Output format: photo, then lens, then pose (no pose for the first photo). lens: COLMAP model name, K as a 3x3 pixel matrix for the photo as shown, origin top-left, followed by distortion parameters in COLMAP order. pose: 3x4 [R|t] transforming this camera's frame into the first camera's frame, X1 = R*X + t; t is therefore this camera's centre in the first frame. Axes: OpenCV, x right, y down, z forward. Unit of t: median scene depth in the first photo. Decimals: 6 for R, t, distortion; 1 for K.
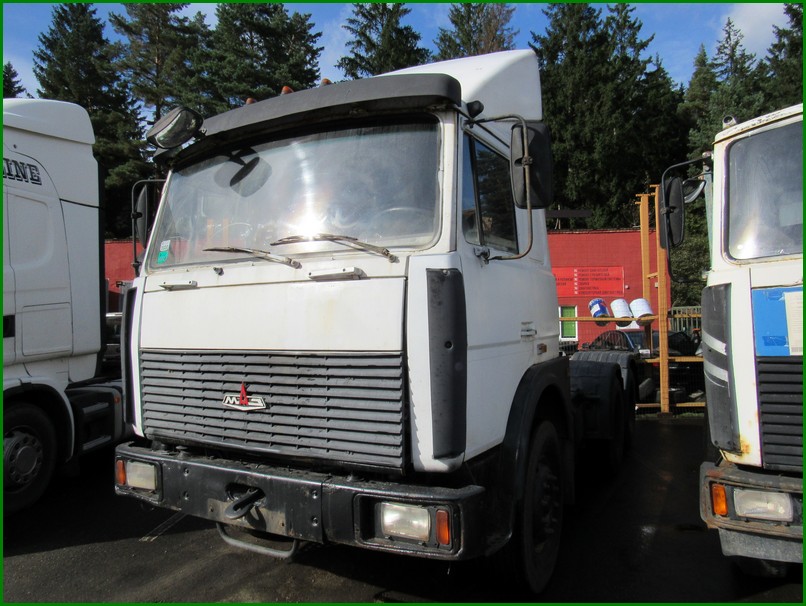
lens RADIAL K [[586.1, 0, 403.0], [0, 586.1, 303.0], [0, 0, 1]] dist [-0.042213, 0.039530]
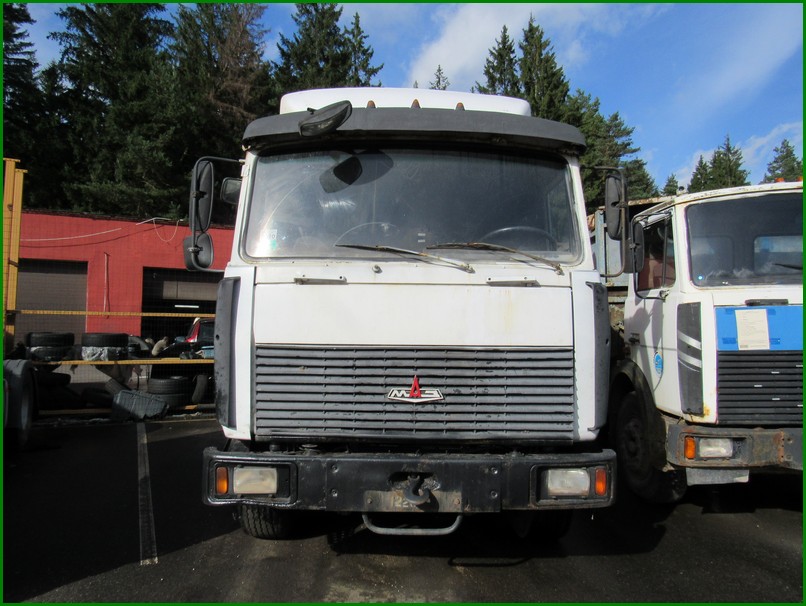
lens RADIAL K [[586.1, 0, 403.0], [0, 586.1, 303.0], [0, 0, 1]] dist [-0.042213, 0.039530]
pose [[0.865241, 0.039982, 0.499759, -0.835753], [-0.041819, 0.999097, -0.007529, 0.011873], [-0.499608, -0.014385, 0.866132, 0.087770]]
